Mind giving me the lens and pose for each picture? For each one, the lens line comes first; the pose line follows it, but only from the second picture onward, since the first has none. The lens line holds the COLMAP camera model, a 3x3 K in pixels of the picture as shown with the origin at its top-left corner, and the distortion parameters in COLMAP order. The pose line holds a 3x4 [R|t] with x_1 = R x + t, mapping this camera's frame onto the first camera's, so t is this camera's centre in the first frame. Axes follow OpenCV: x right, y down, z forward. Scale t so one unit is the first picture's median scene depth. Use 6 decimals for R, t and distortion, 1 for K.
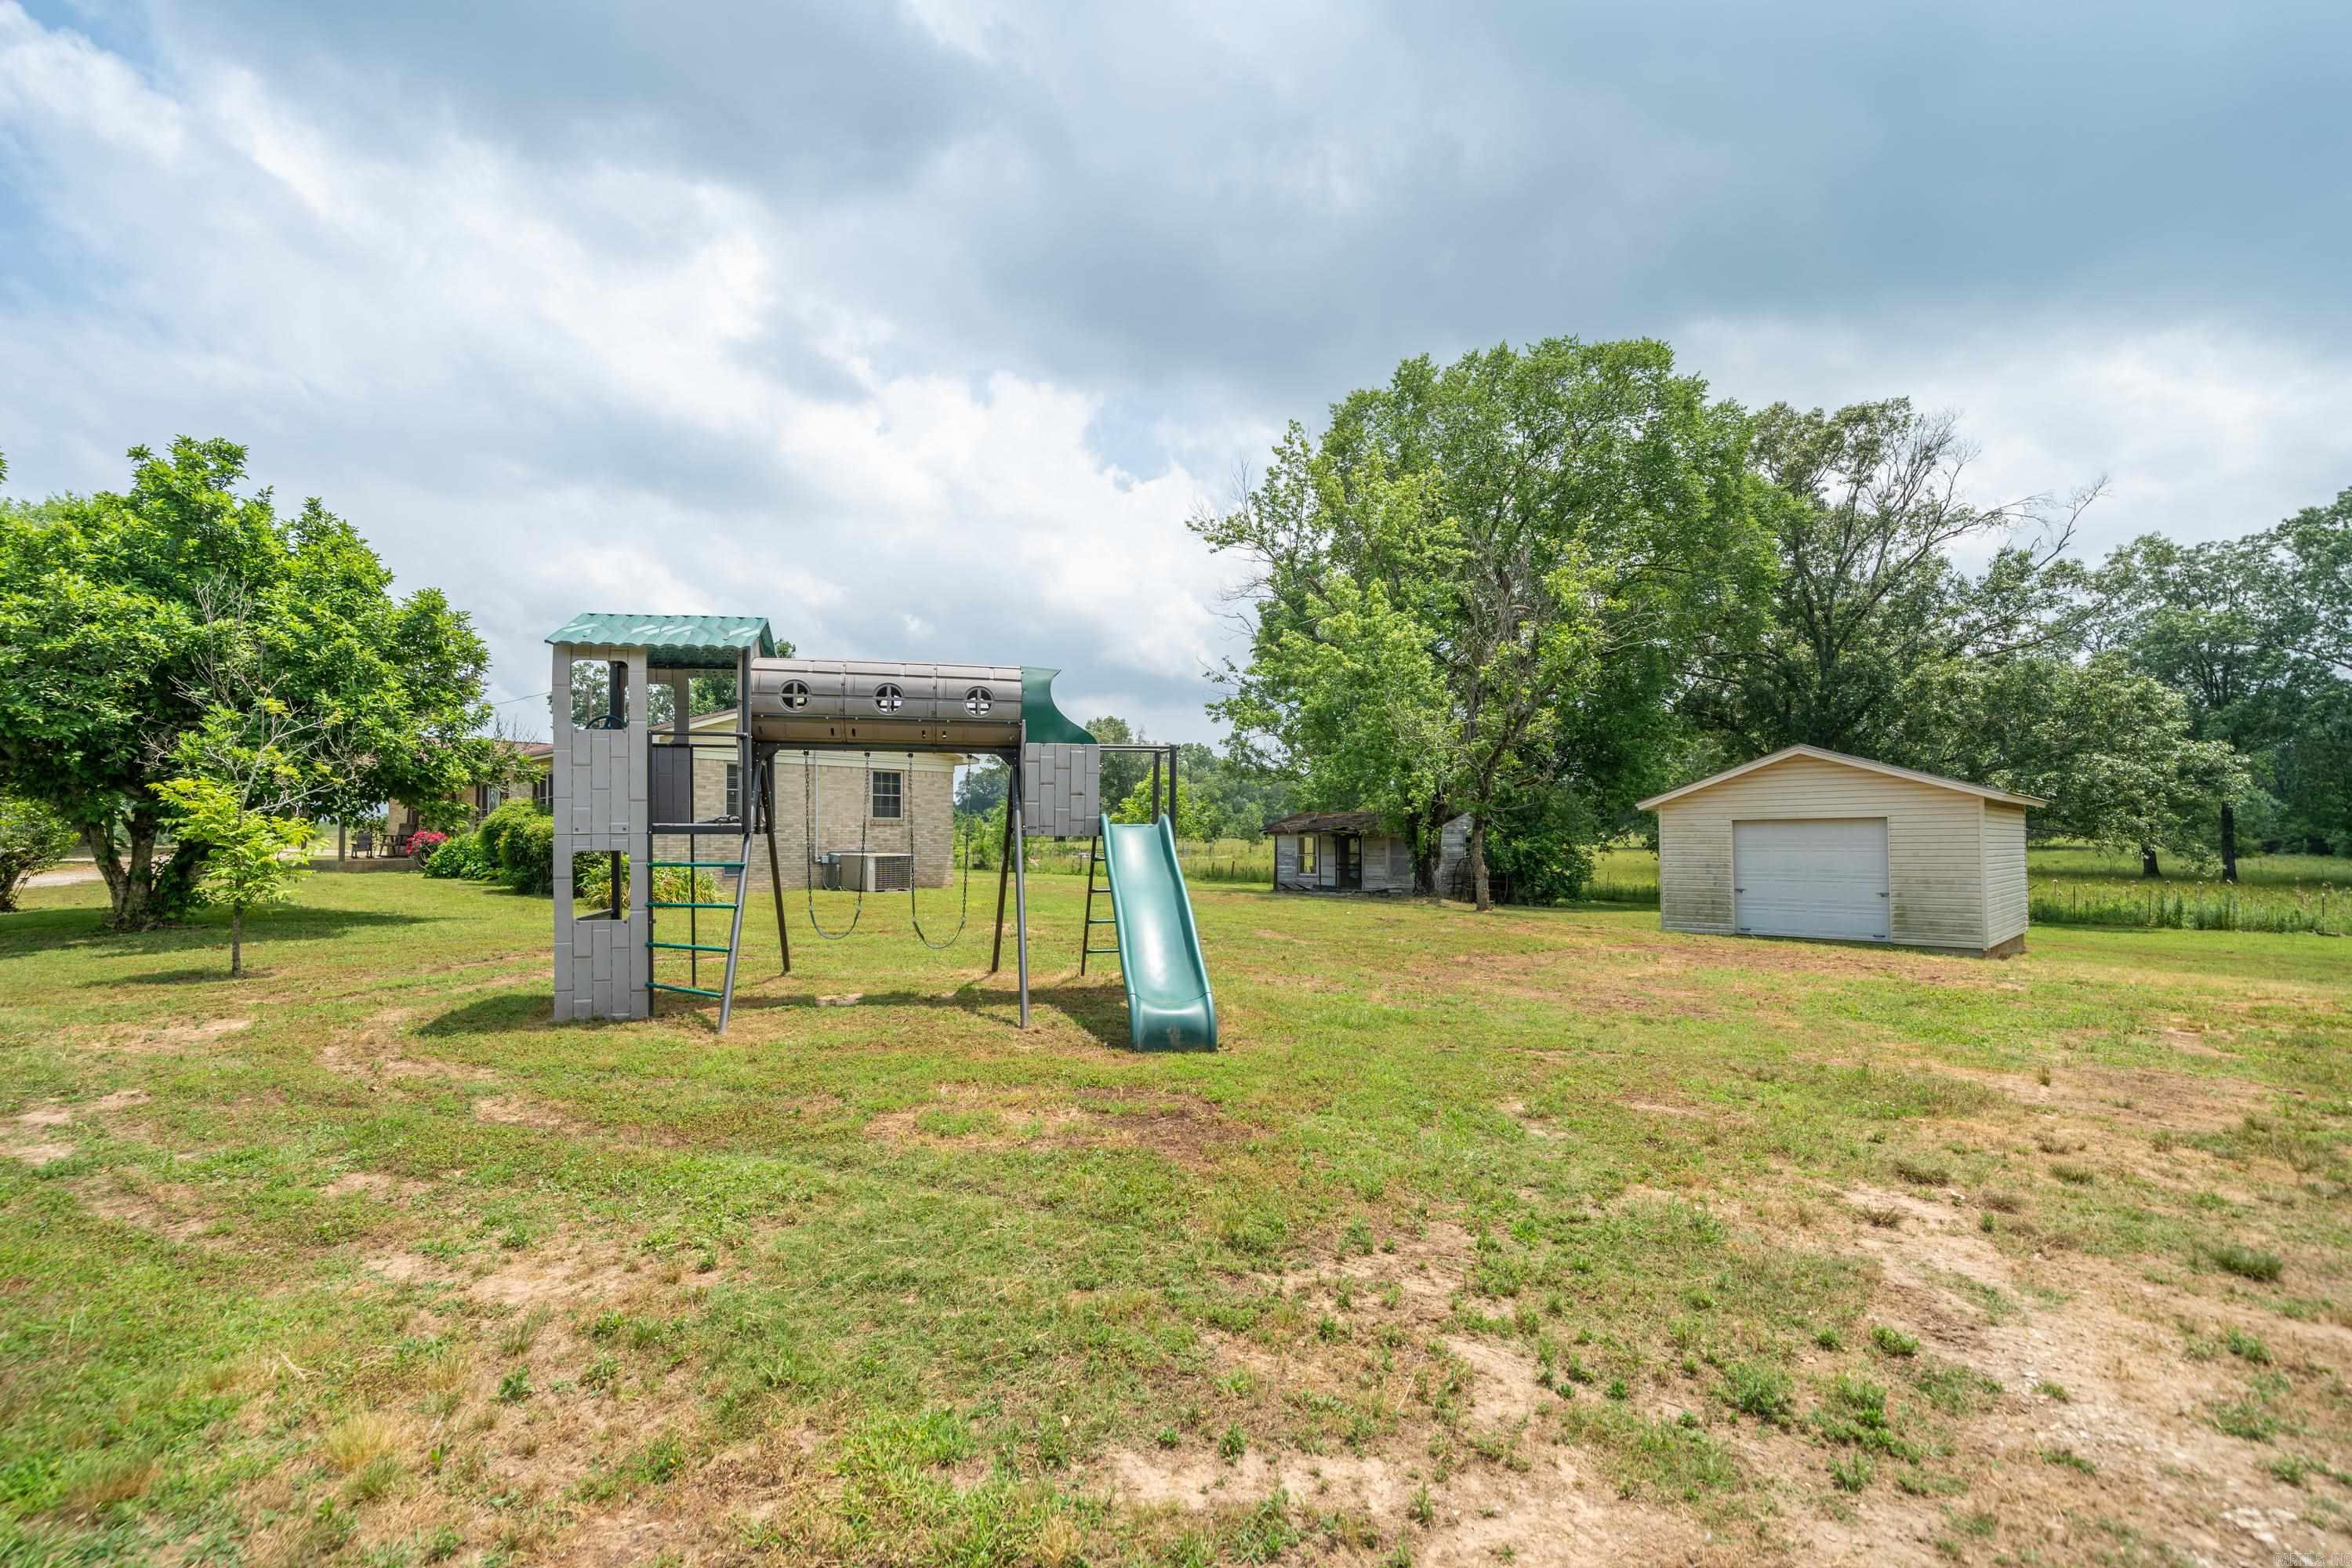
lens RADIAL K [[989.7, 0, 1195.5], [0, 989.7, 796.4], [0, 0, 1]] dist [0.000138, 0.001215]
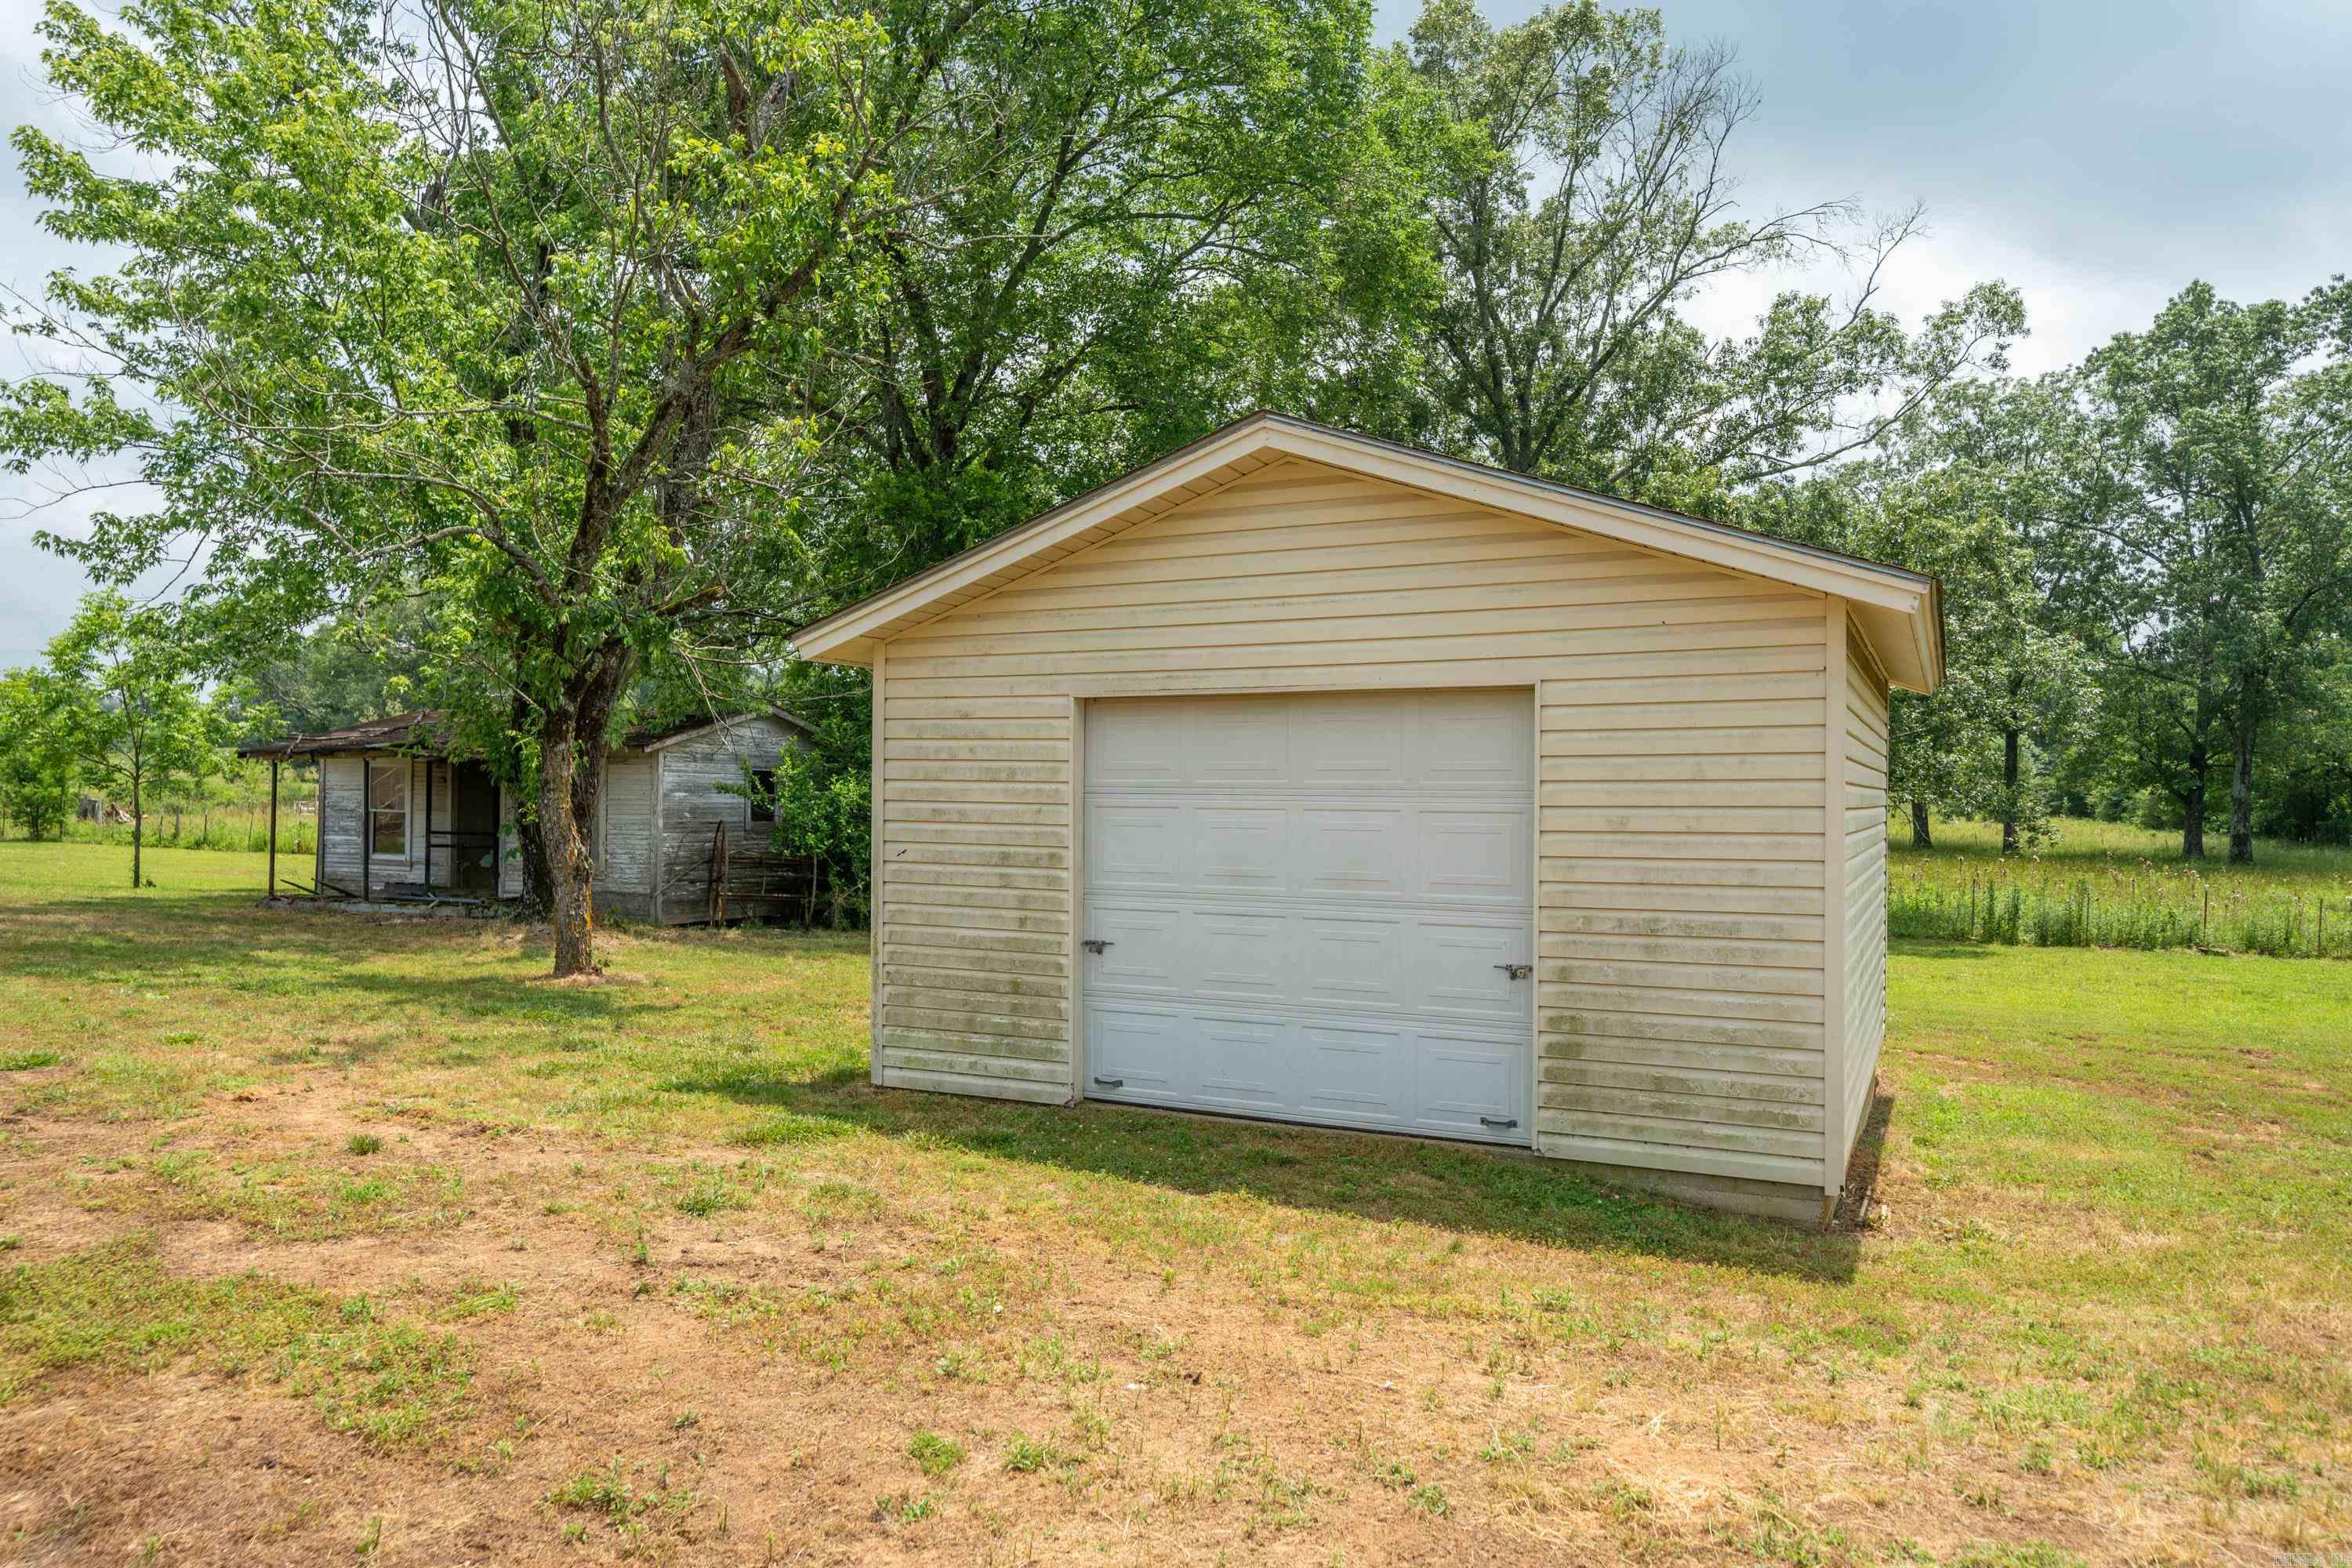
lens RADIAL K [[1537.7, 0, 1167.7], [0, 1537.7, 779.7], [0, 0, 1]] dist [0.008498, -0.003350]
pose [[0.946381, 0.011979, 0.322831, 0.178714], [-0.024564, 0.999088, 0.034938, 0.013139], [-0.322118, -0.040994, 0.945812, 0.242298]]
